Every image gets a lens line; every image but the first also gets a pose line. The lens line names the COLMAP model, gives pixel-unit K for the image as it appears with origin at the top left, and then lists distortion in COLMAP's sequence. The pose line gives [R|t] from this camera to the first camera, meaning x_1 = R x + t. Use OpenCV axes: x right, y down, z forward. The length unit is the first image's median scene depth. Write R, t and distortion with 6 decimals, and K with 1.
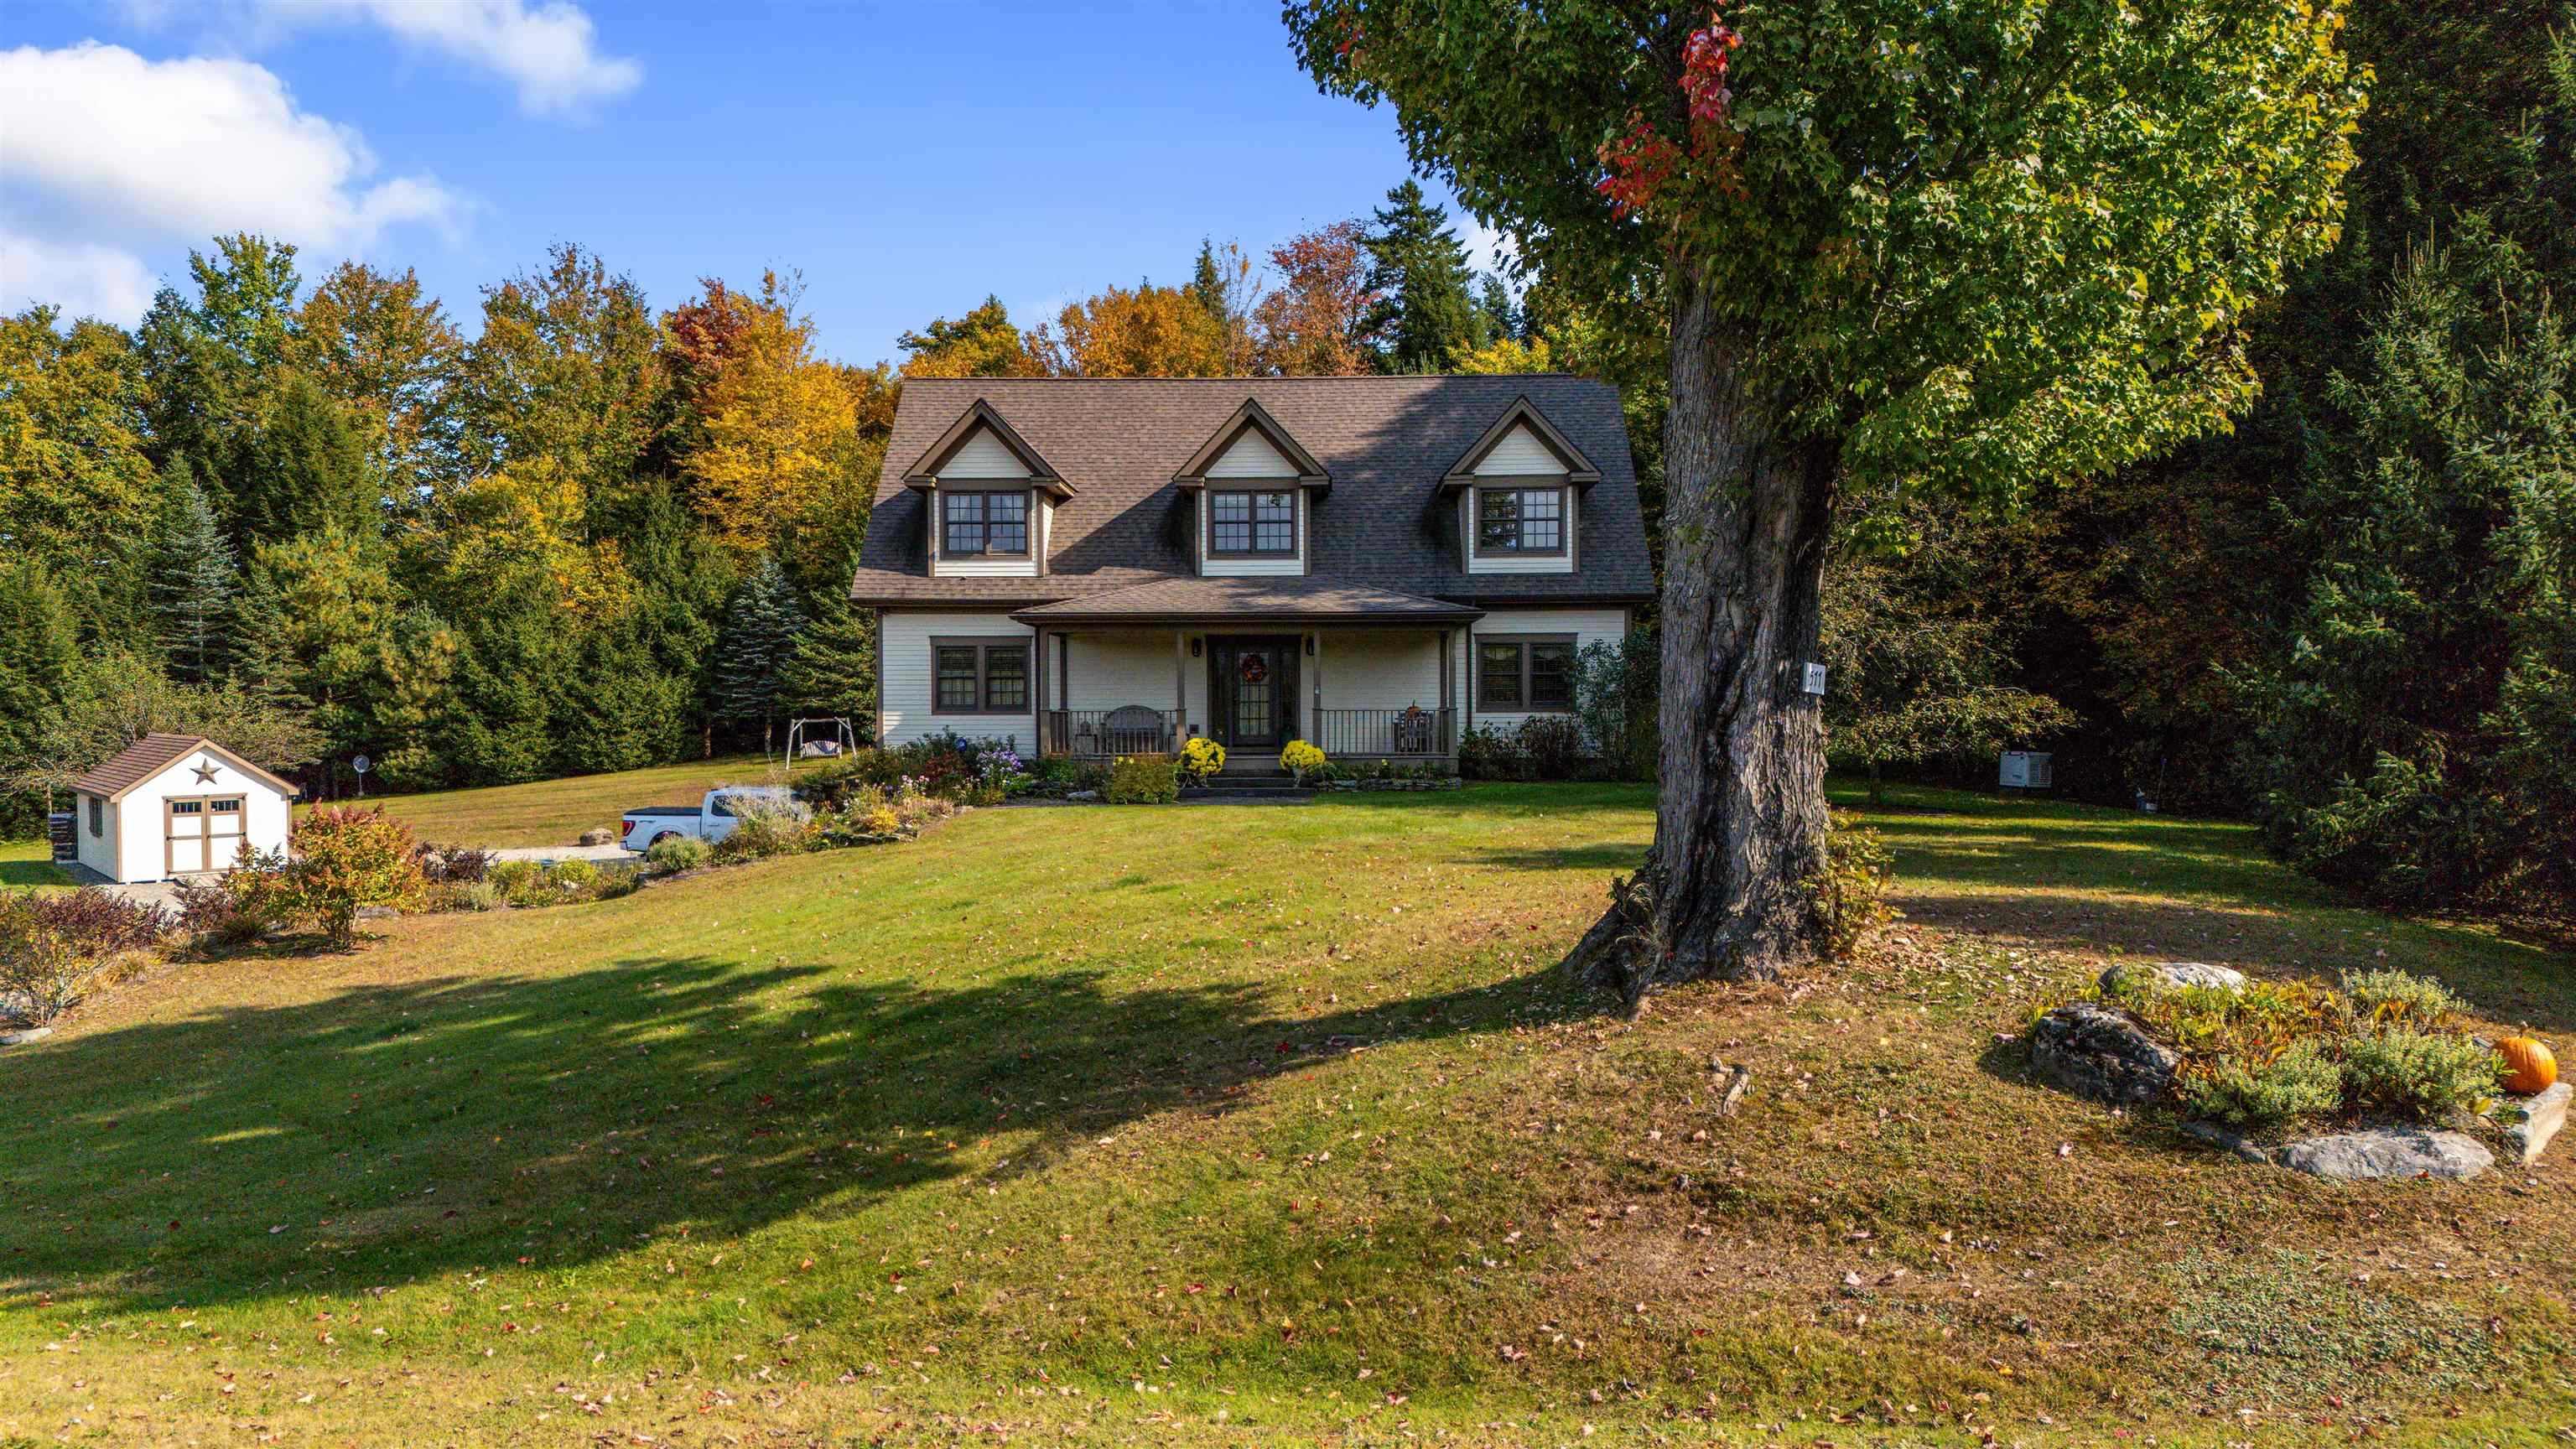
lens RADIAL K [[1880.9, 0, 1224.8], [0, 1880.9, 685.3], [0, 0, 1]] dist [0.078039, -0.076059]
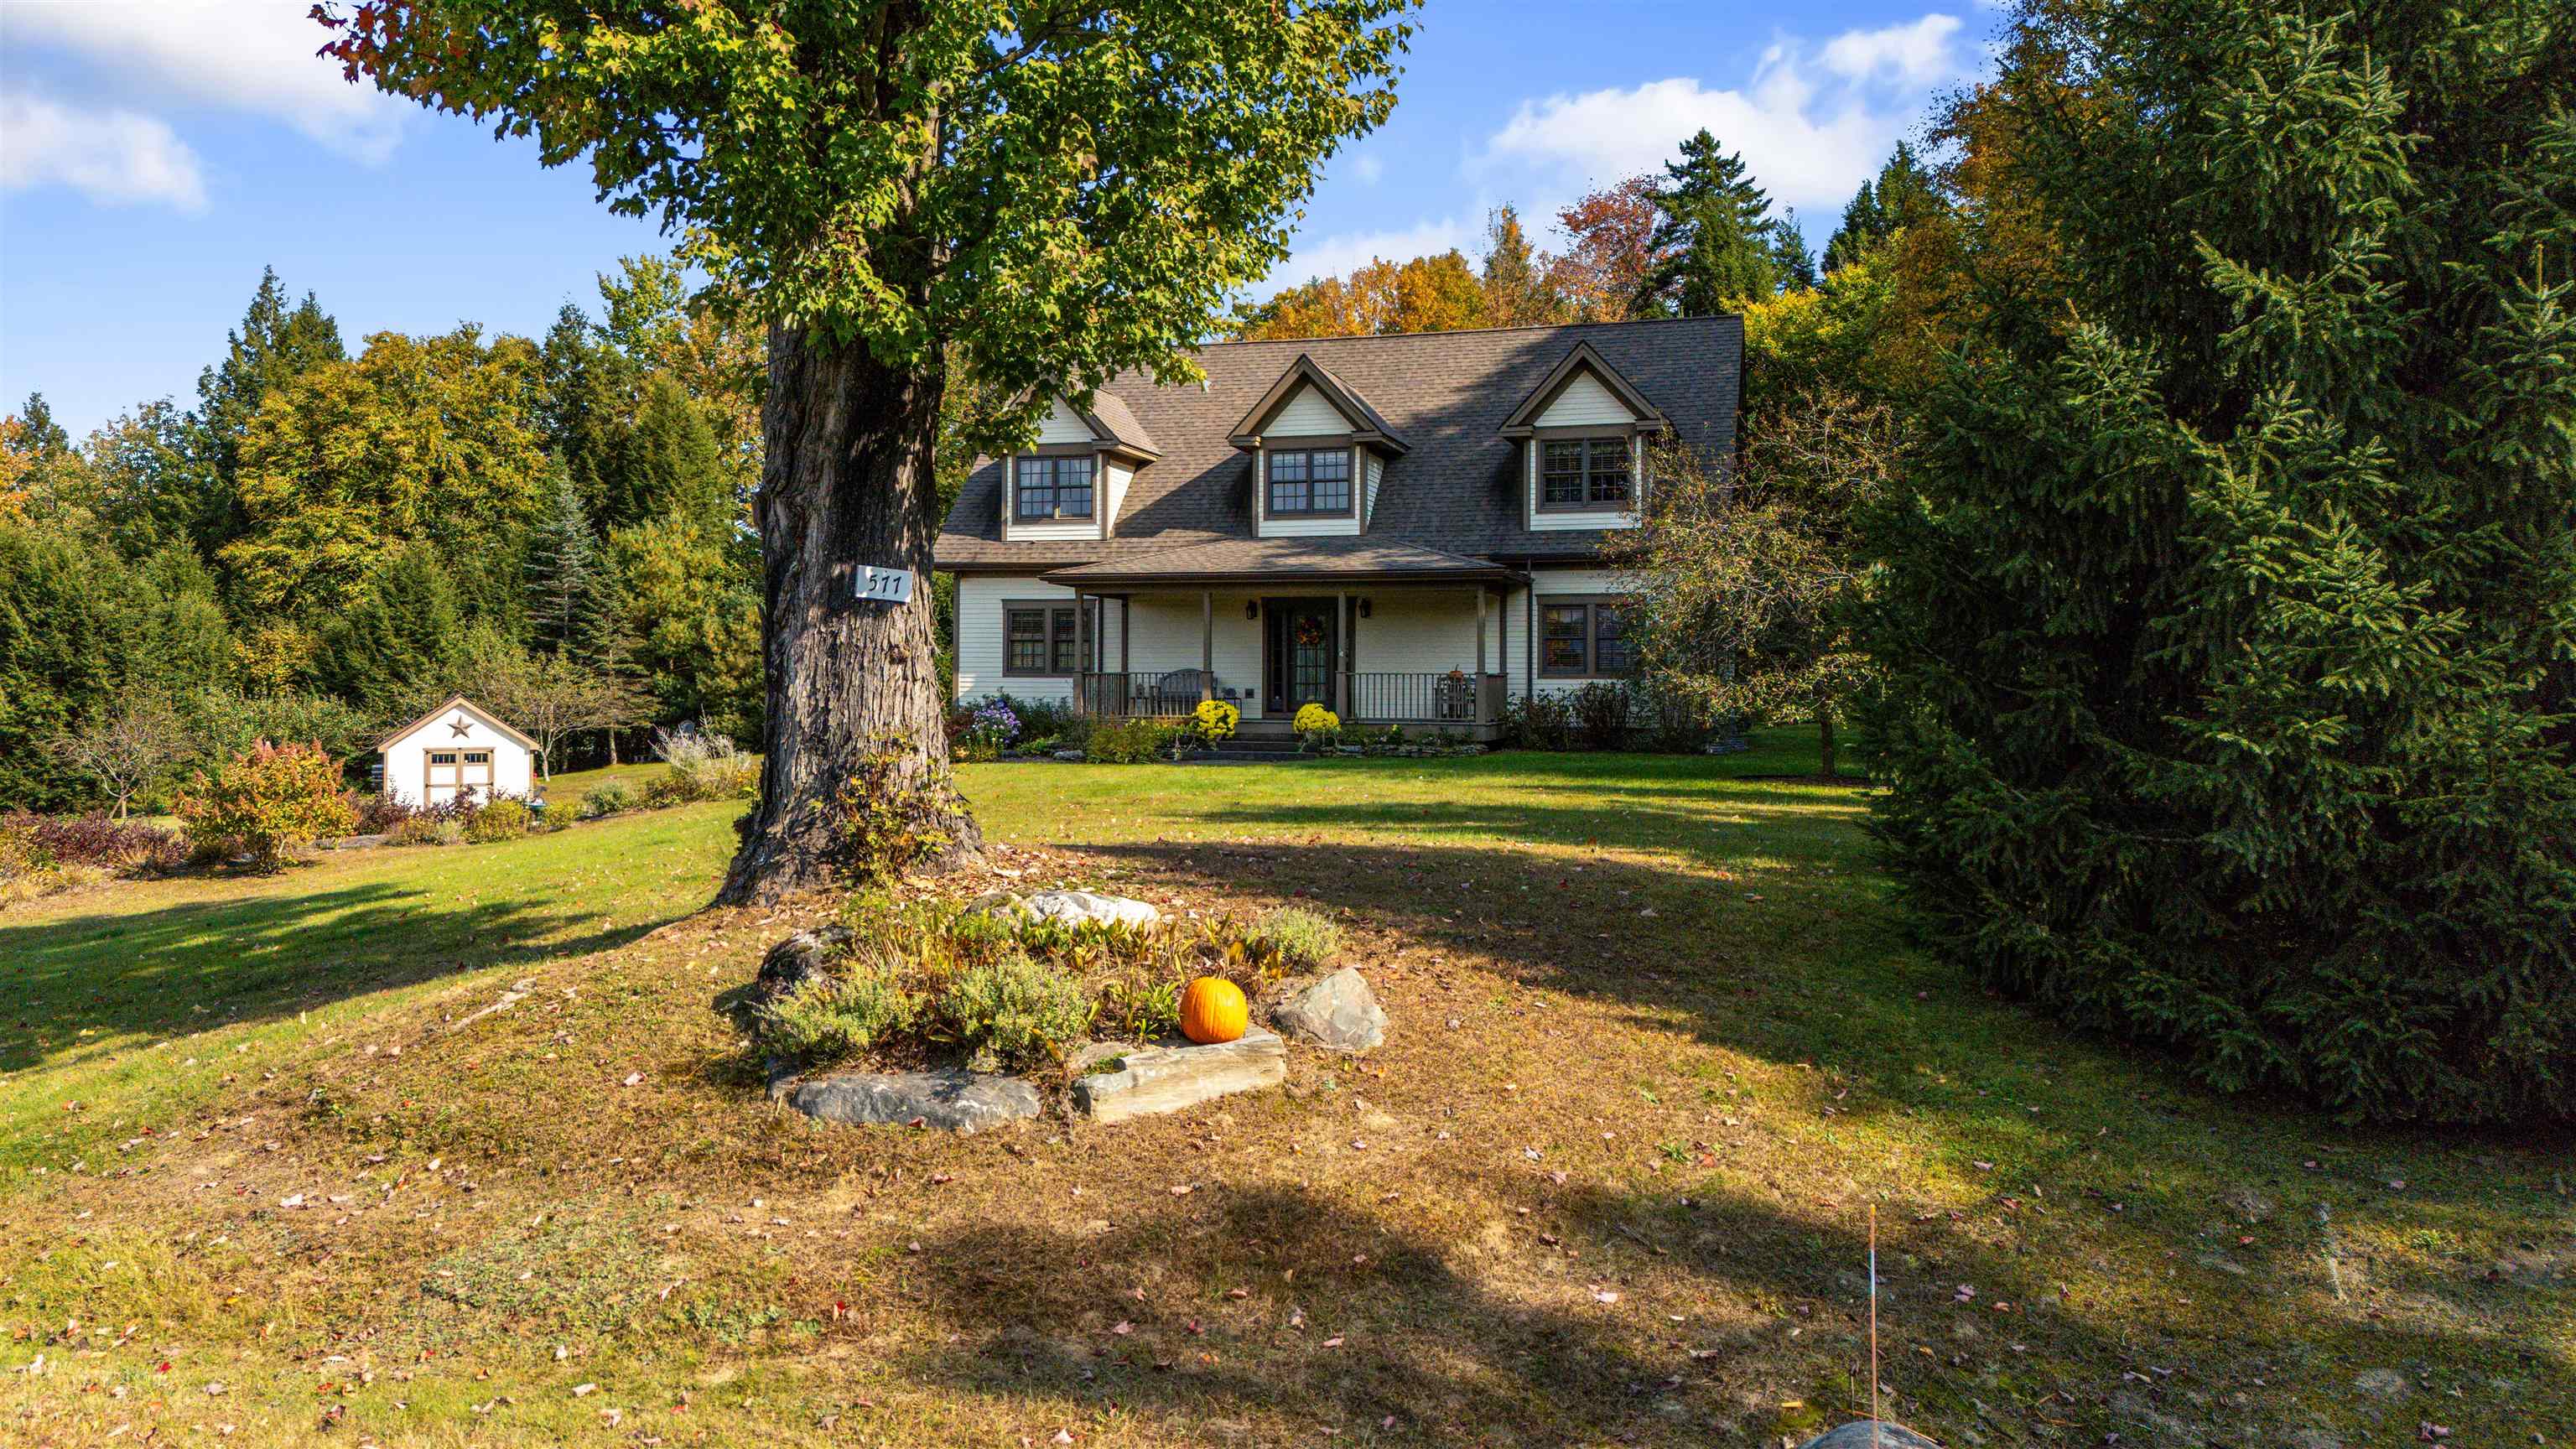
lens RADIAL K [[1880.9, 0, 1207.6], [0, 1880.9, 635.4], [0, 0, 1]] dist [0.078039, -0.076059]
pose [[0.967090, 0.002050, -0.254427, 0.208780], [-0.006956, 0.999807, -0.018381, 0.011181], [0.254341, 0.019546, 0.966917, 0.045710]]
